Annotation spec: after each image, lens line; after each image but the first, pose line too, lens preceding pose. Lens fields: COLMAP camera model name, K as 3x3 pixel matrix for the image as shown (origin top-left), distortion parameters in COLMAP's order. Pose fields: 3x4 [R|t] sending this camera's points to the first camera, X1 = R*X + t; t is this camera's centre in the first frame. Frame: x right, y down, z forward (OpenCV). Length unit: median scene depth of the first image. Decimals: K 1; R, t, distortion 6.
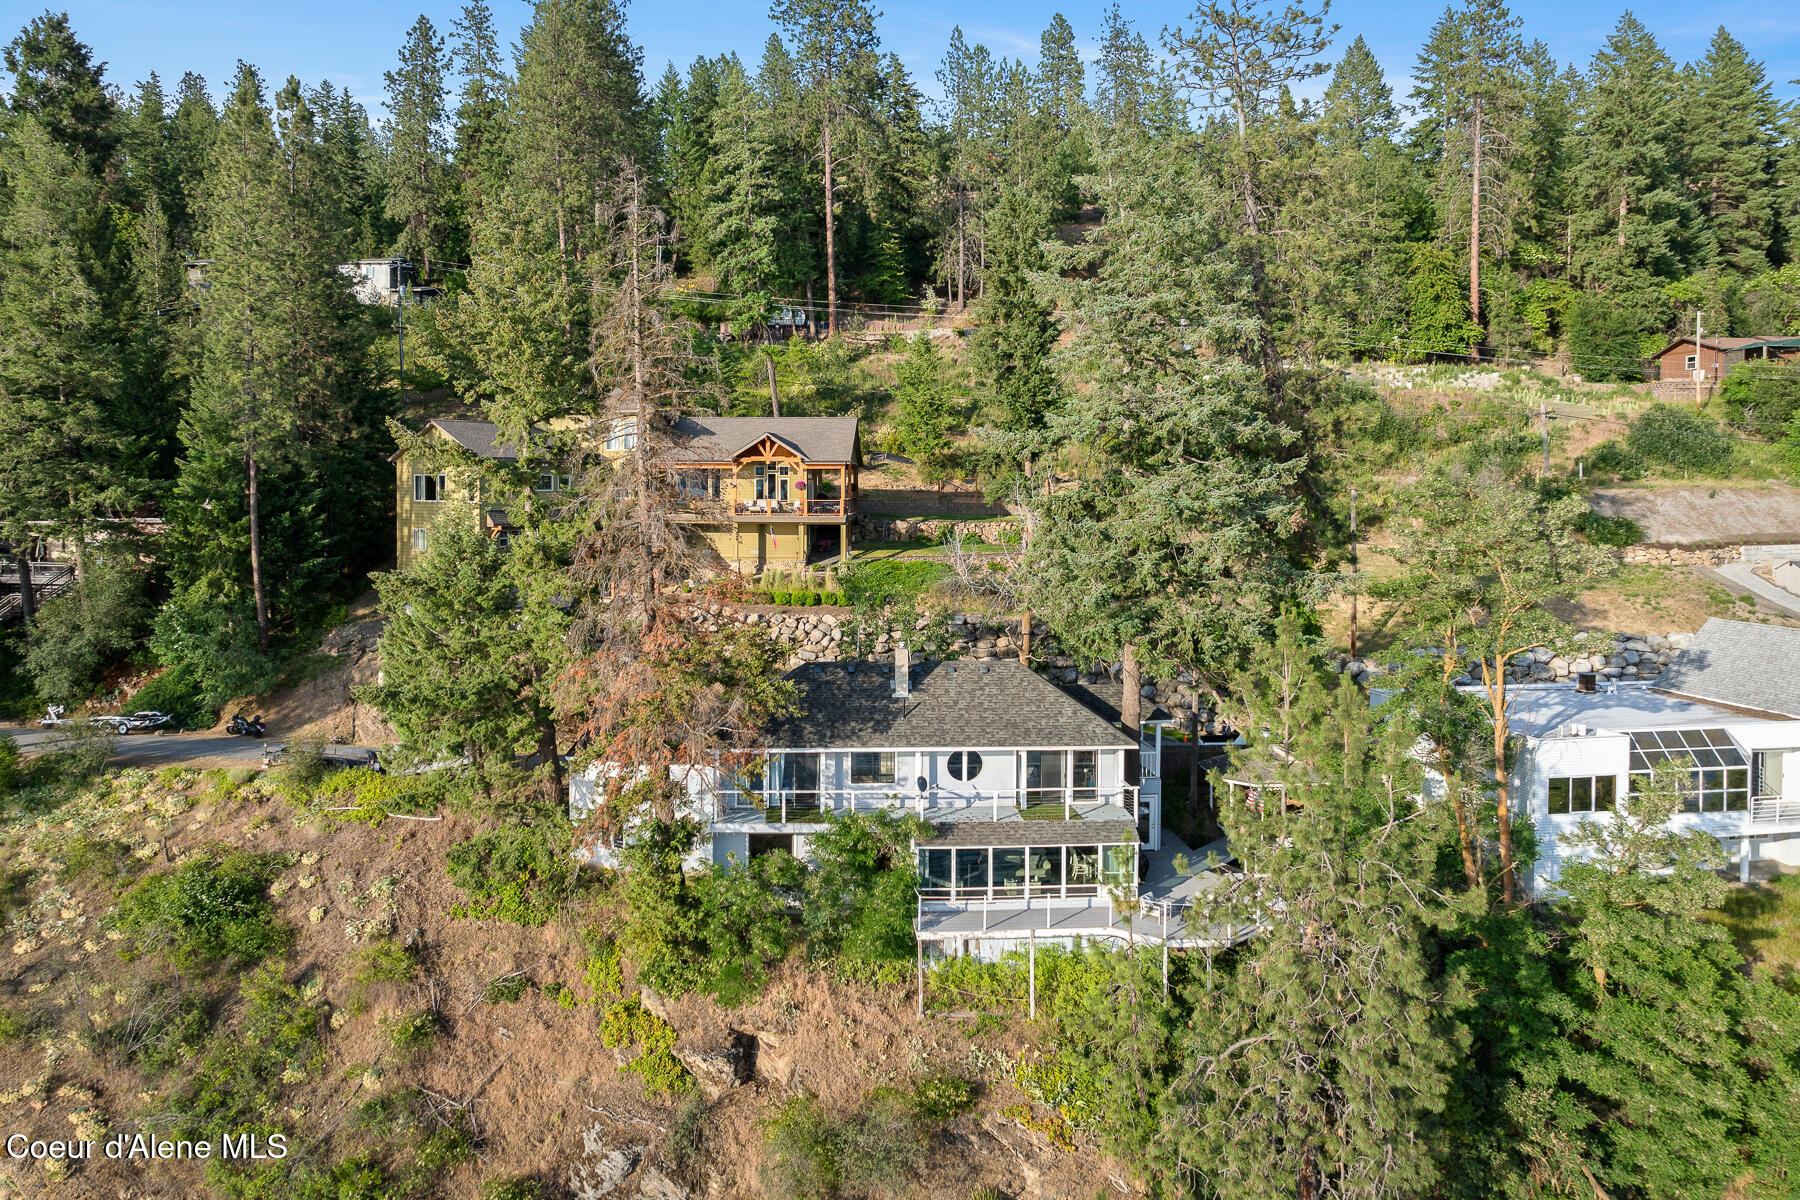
lens RADIAL K [[1297.5, 0, 860.6], [0, 1297.5, 495.0], [0, 0, 1]] dist [-0.029760, 0.003681]
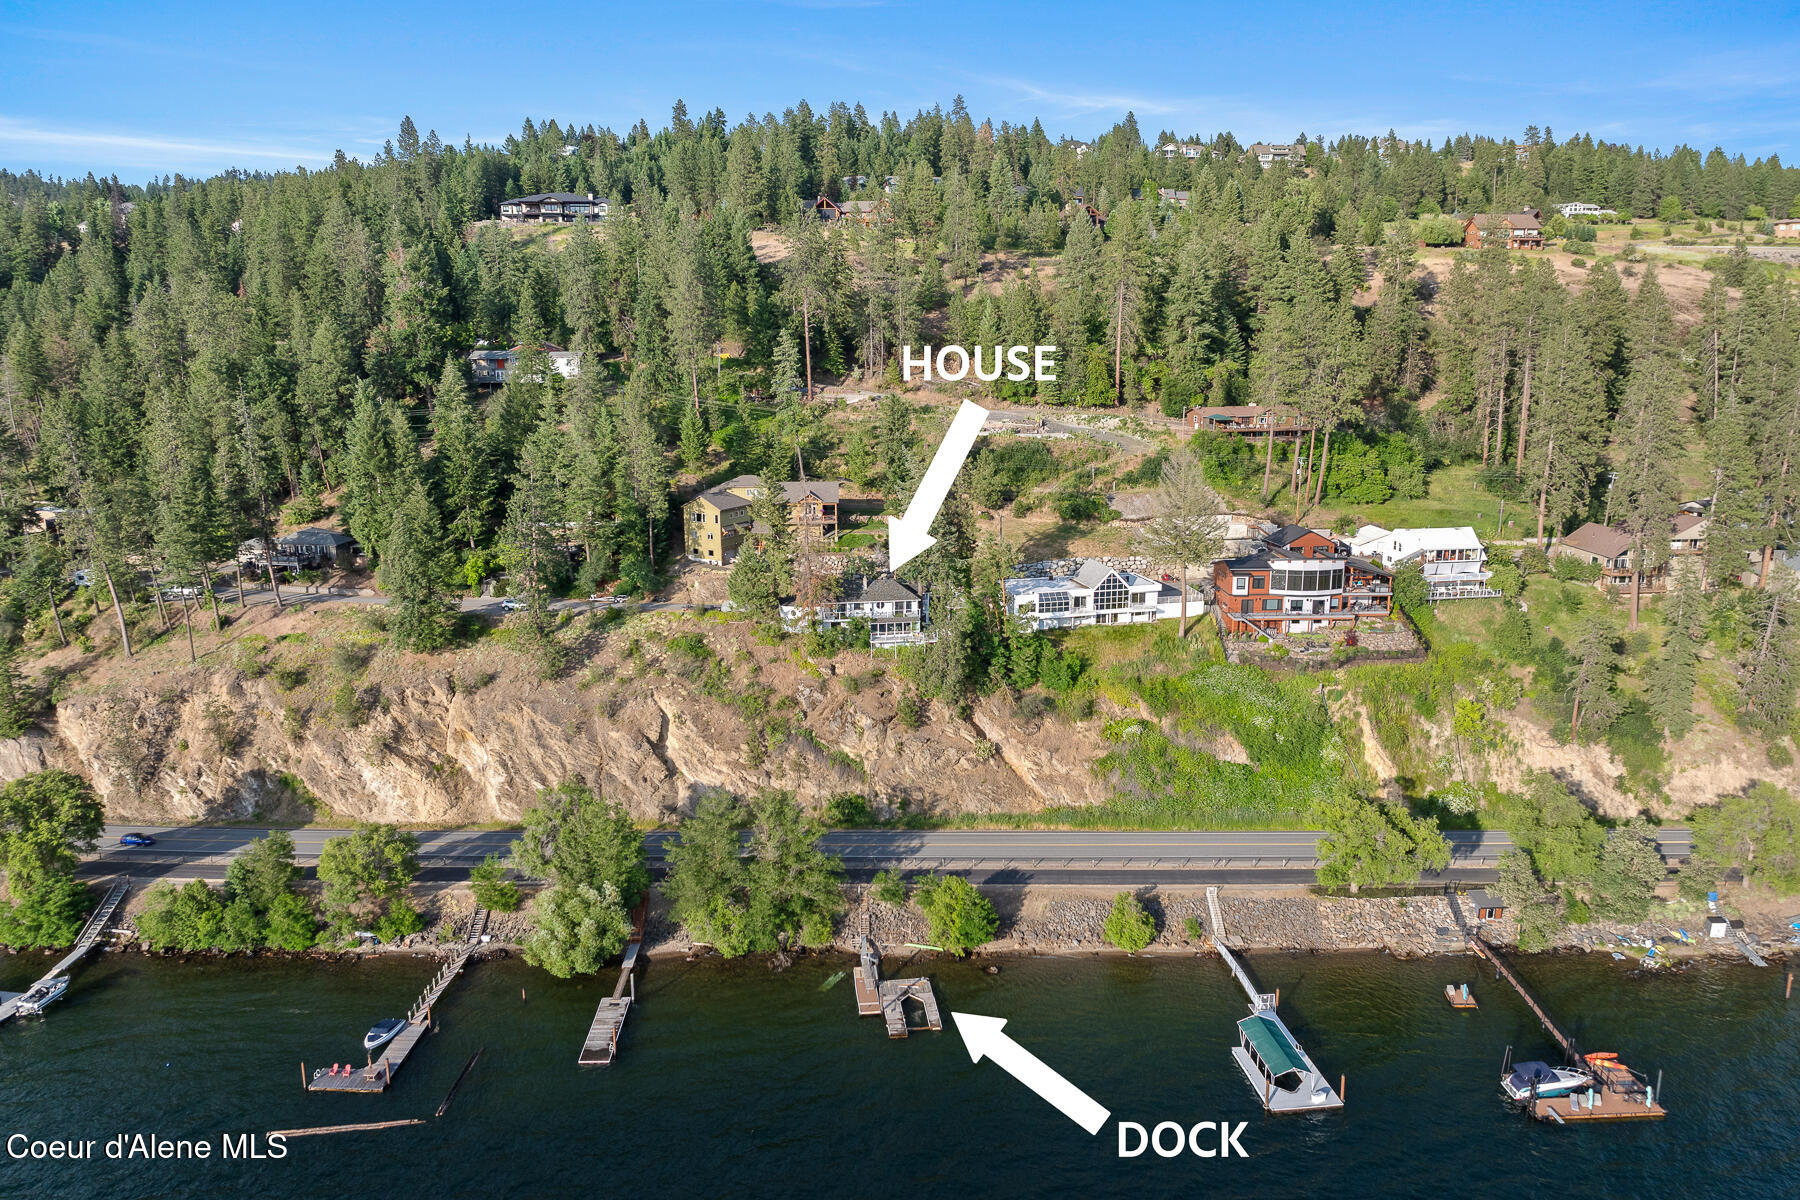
lens RADIAL K [[1265.3, 0, 900.0], [0, 1265.3, 600.0], [0, 0, 1]] dist [-0.022715, 0.003606]
pose [[0.994140, -0.028422, 0.104301, -0.301923], [0.005855, 0.977561, 0.210572, -0.715664], [-0.107945, -0.208728, 0.971998, -3.189644]]
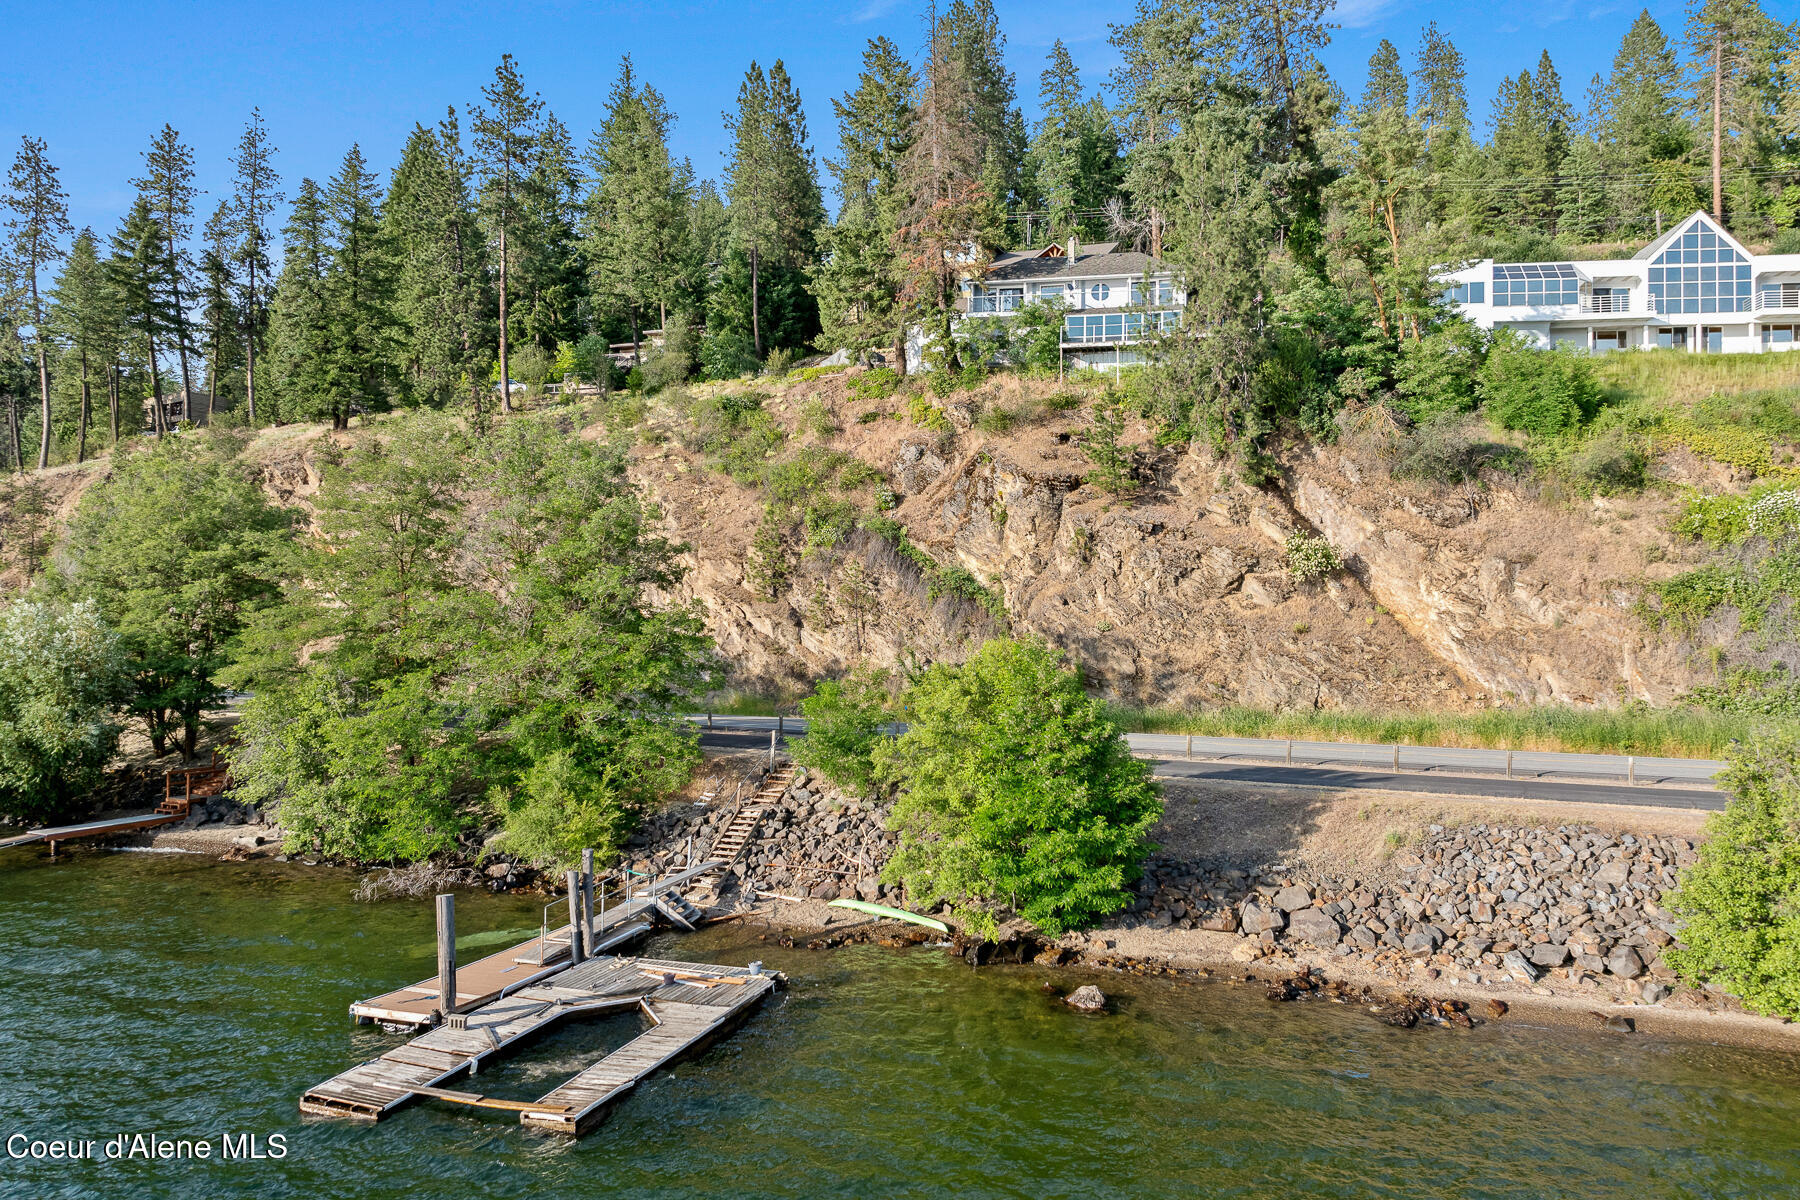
lens RADIAL K [[1265.3, 0, 900.0], [0, 1265.3, 600.0], [0, 0, 1]] dist [-0.022715, 0.003606]
pose [[0.950988, 0.003624, -0.309208, 0.396959], [-0.011815, 0.999627, -0.024623, 0.749102], [0.309003, 0.027069, 0.950676, -0.890863]]
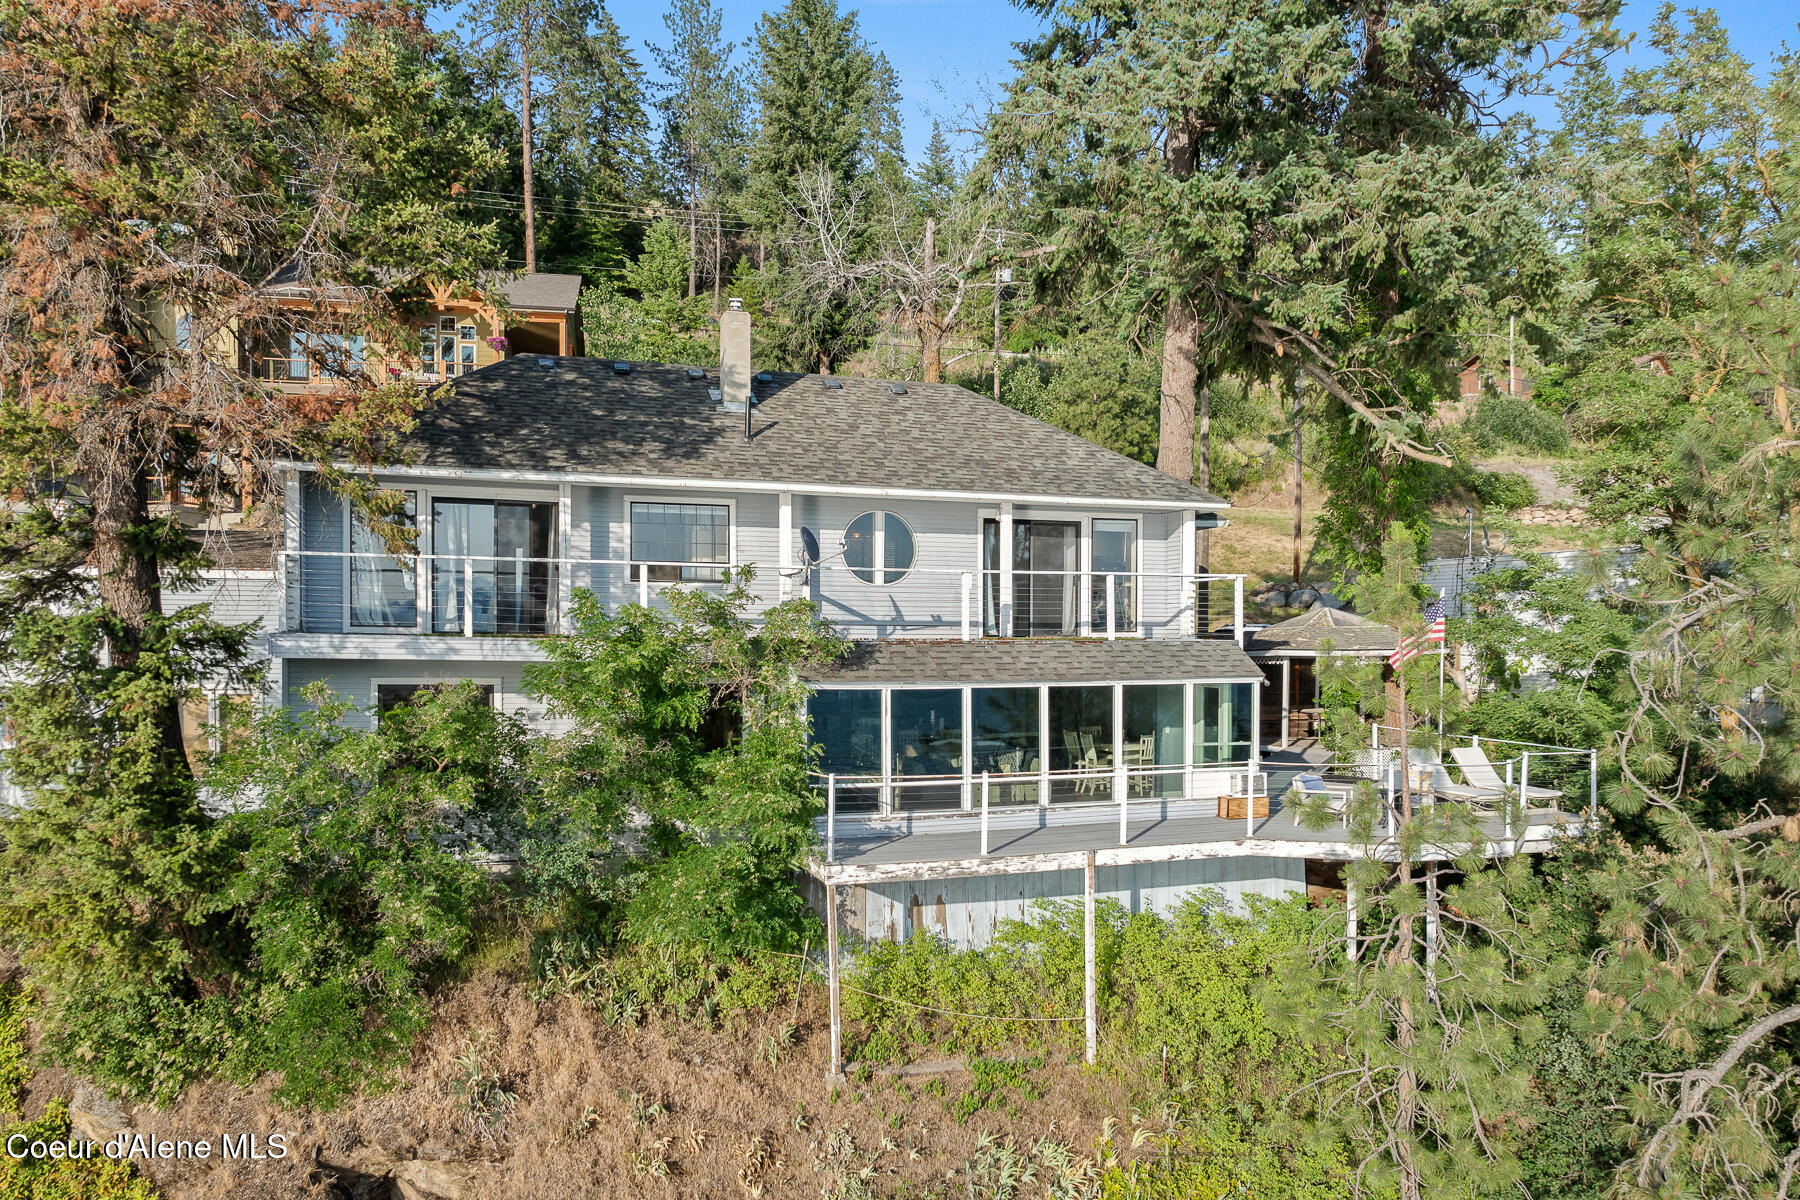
lens RADIAL K [[1281.3, 0, 907.7], [0, 1281.3, 658.6], [0, 0, 1]] dist [-0.027275, 0.006924]
pose [[0.963155, -0.005910, 0.268884, -0.035061], [0.005268, 0.999981, 0.003111, 0.260314], [-0.268897, -0.001580, 0.963168, 0.587120]]
